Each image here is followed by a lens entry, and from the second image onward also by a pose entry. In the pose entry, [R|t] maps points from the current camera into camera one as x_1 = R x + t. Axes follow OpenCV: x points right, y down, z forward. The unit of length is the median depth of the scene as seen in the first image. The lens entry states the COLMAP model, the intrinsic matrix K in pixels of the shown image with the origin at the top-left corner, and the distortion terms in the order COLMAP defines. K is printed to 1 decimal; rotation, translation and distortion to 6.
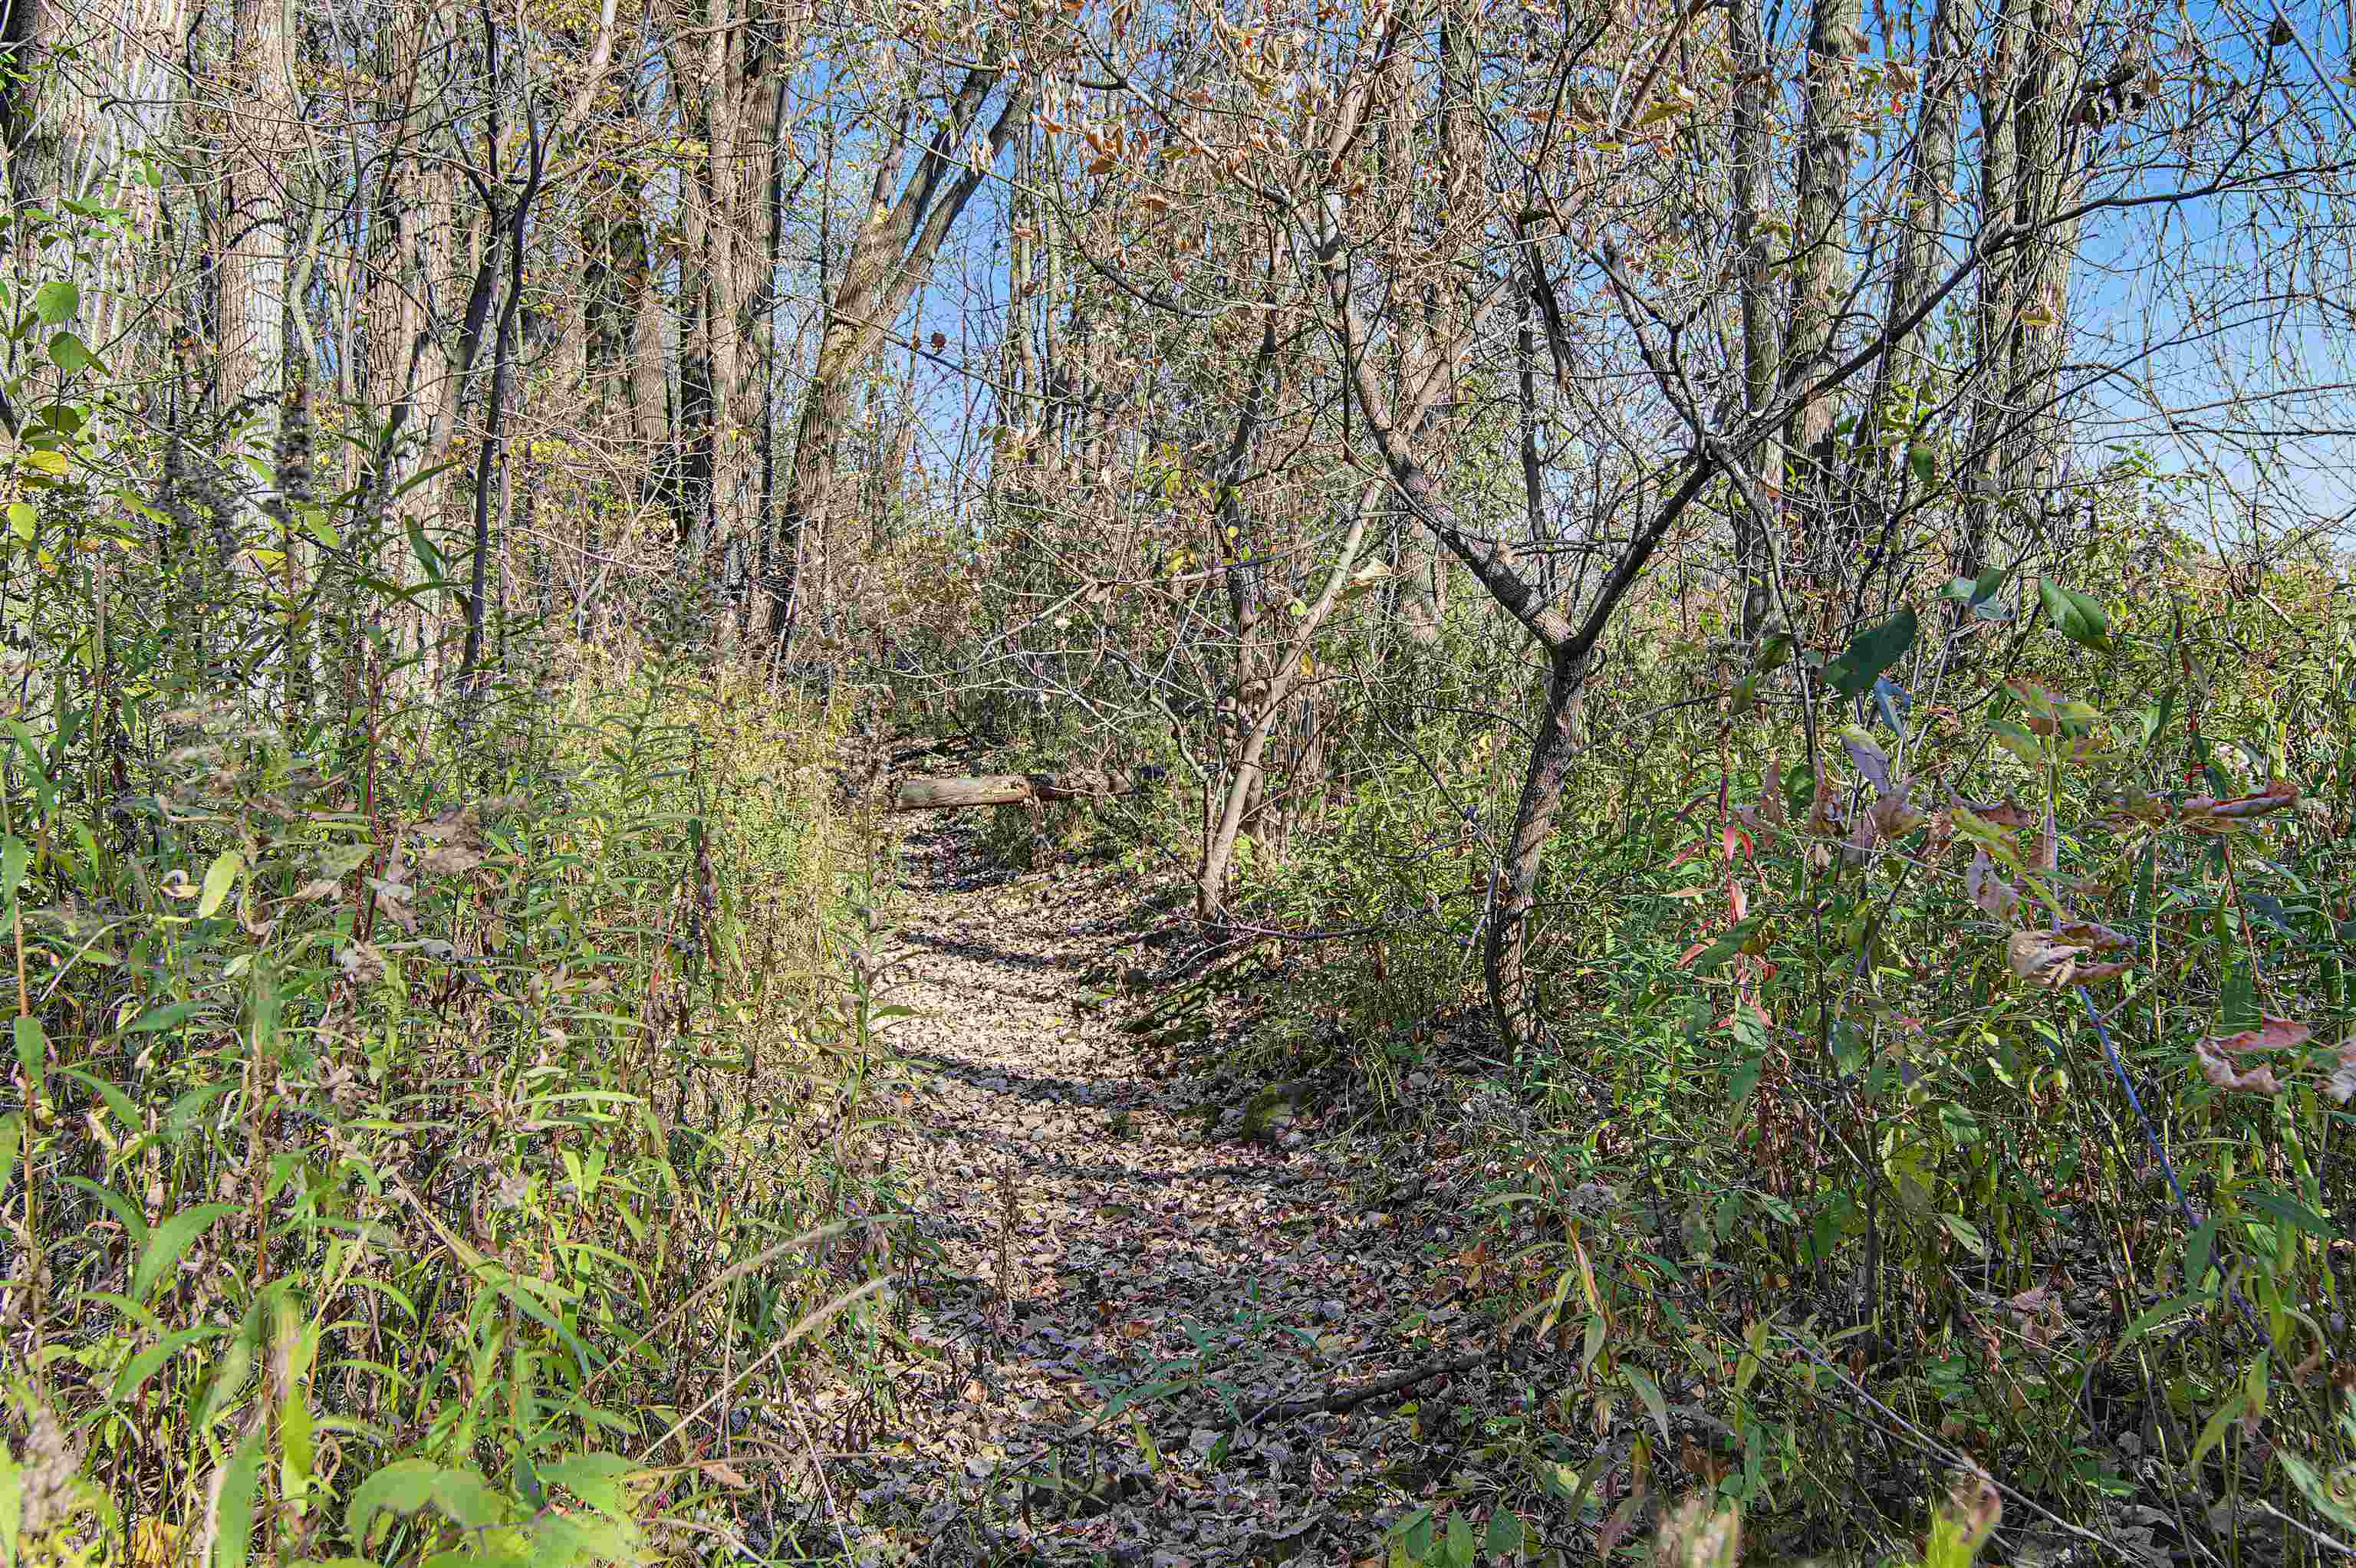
lens RADIAL K [[1832.7, 0, 1227.9], [0, 1832.7, 736.6], [0, 0, 1]] dist [-0.000291, -0.010050]
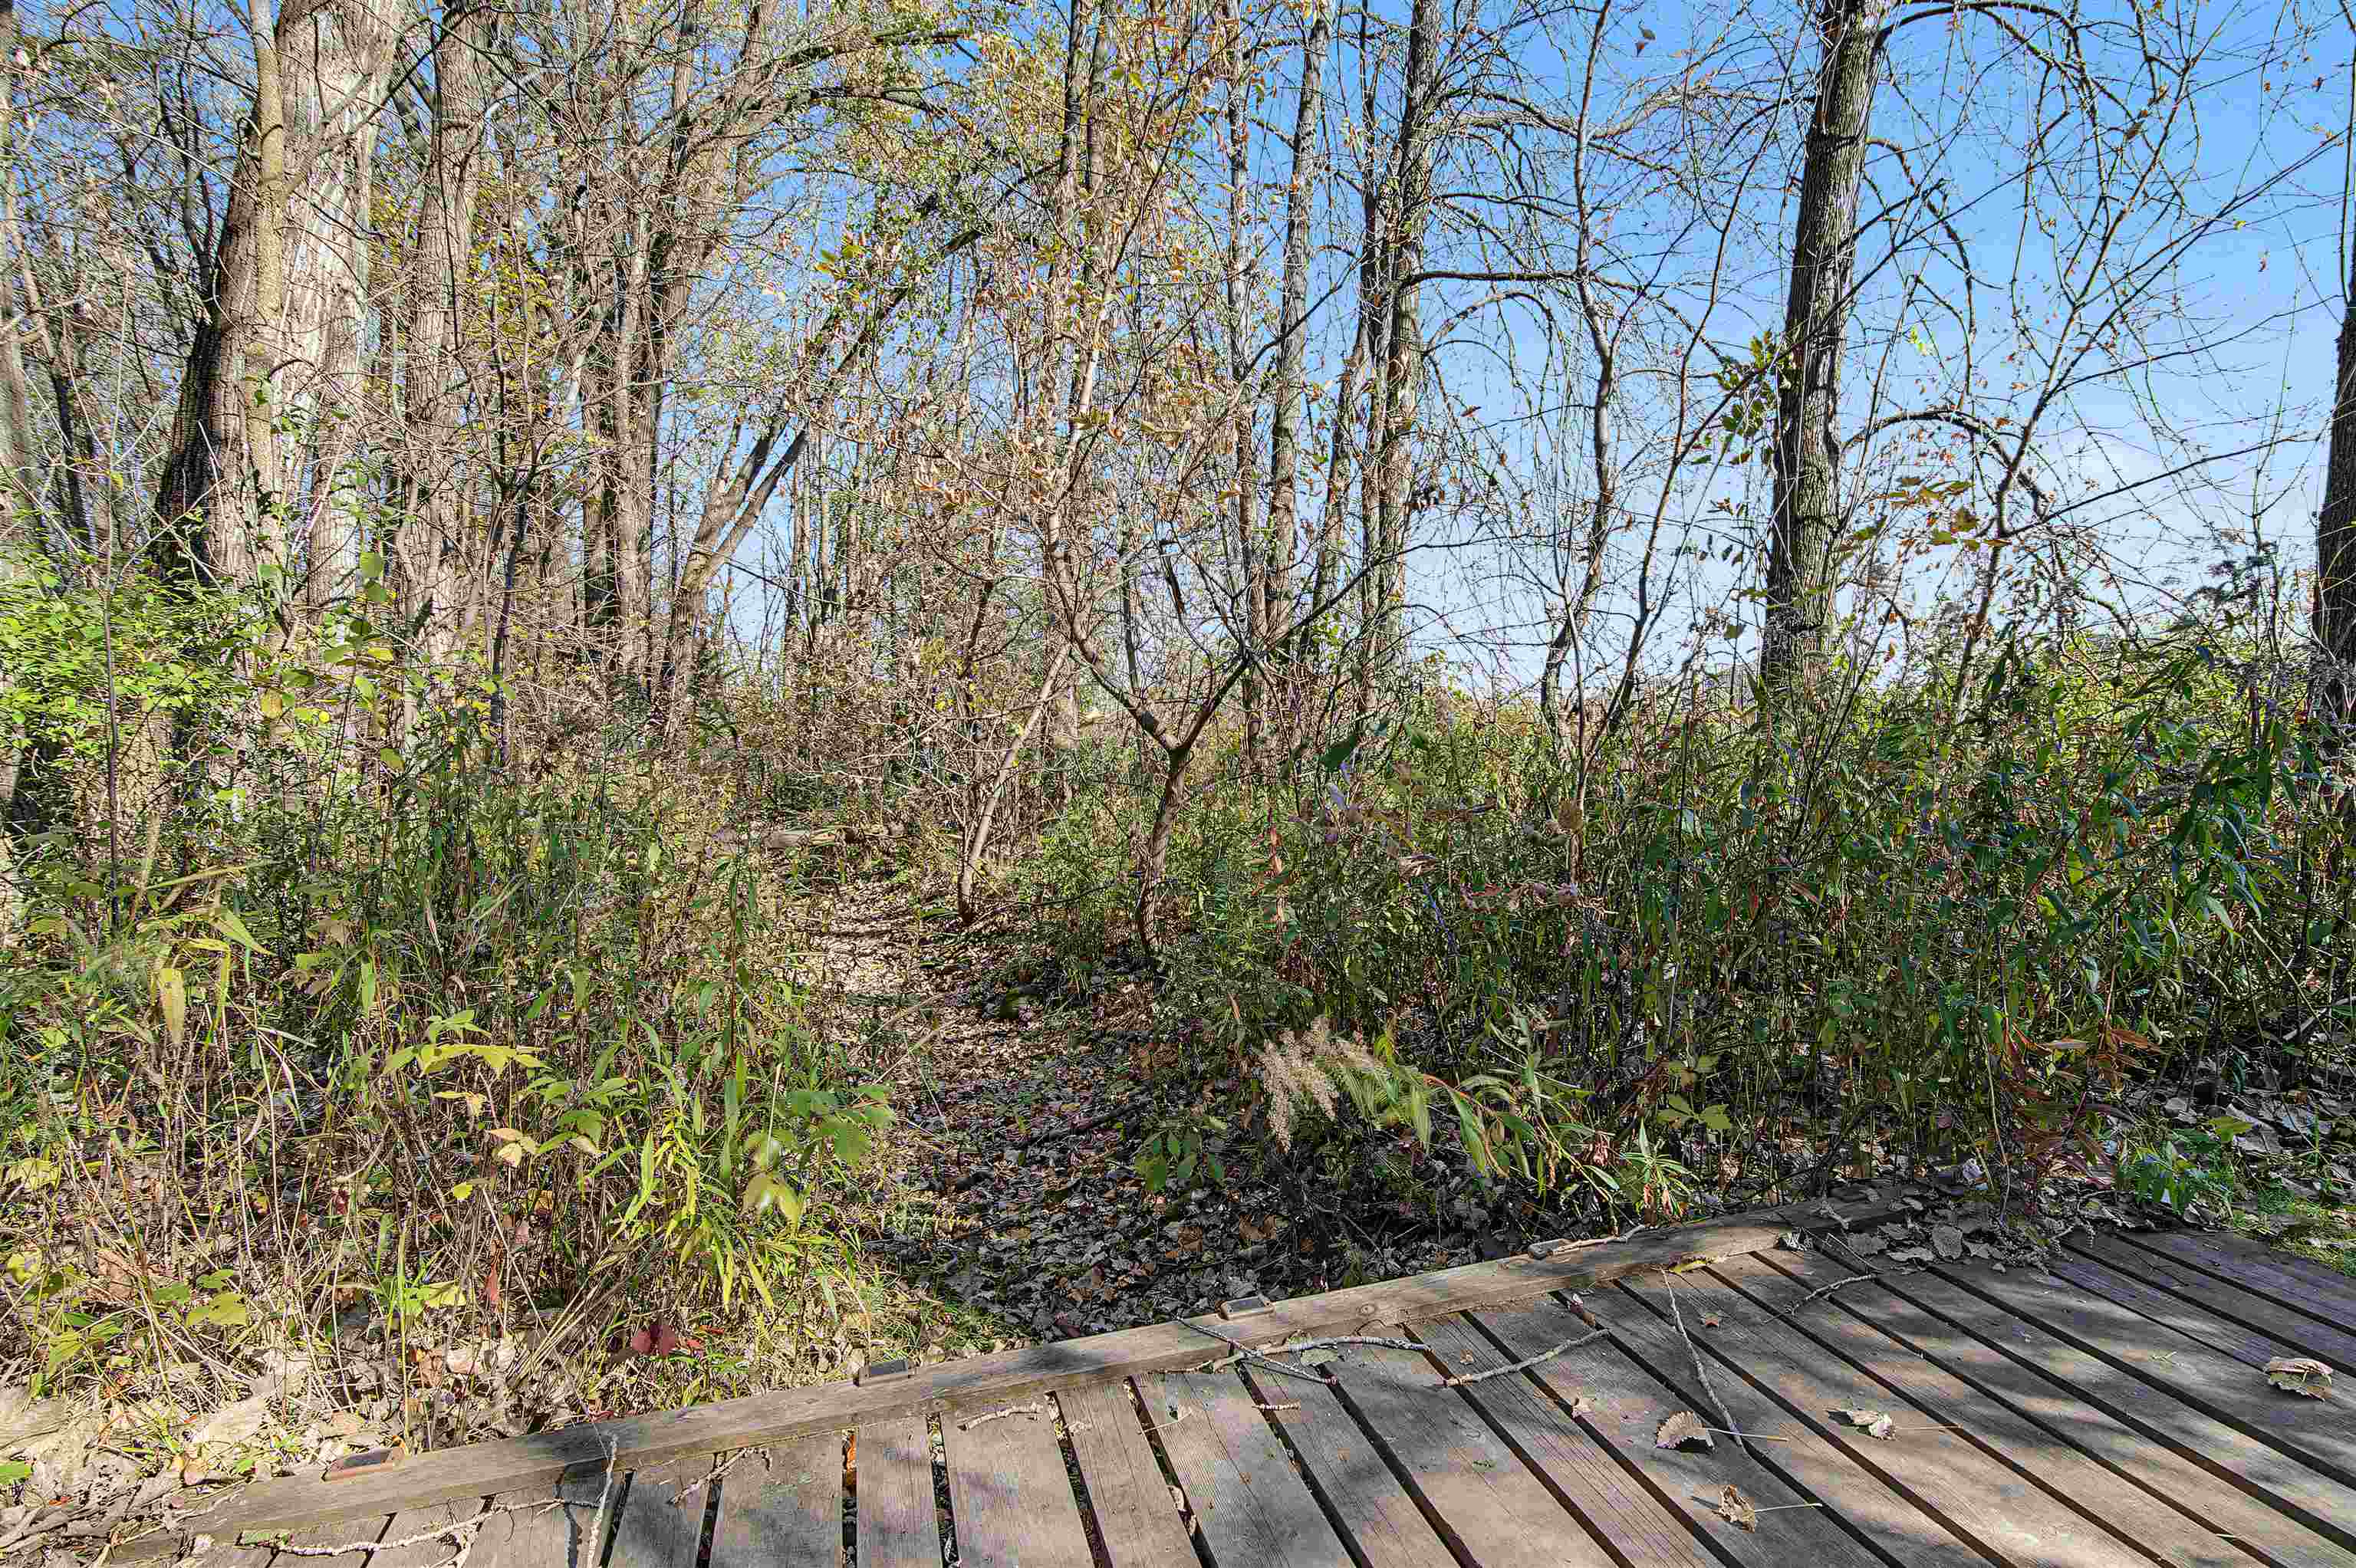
lens RADIAL K [[1082.4, 0, 1177.3], [0, 1082.4, 779.4], [0, 0, 1]] dist [-0.008862, 0.001810]
pose [[0.975946, -0.011789, 0.217694, -0.053586], [0.016763, 0.999639, -0.021016, 0.005419], [-0.217368, 0.024160, 0.975791, -0.110150]]
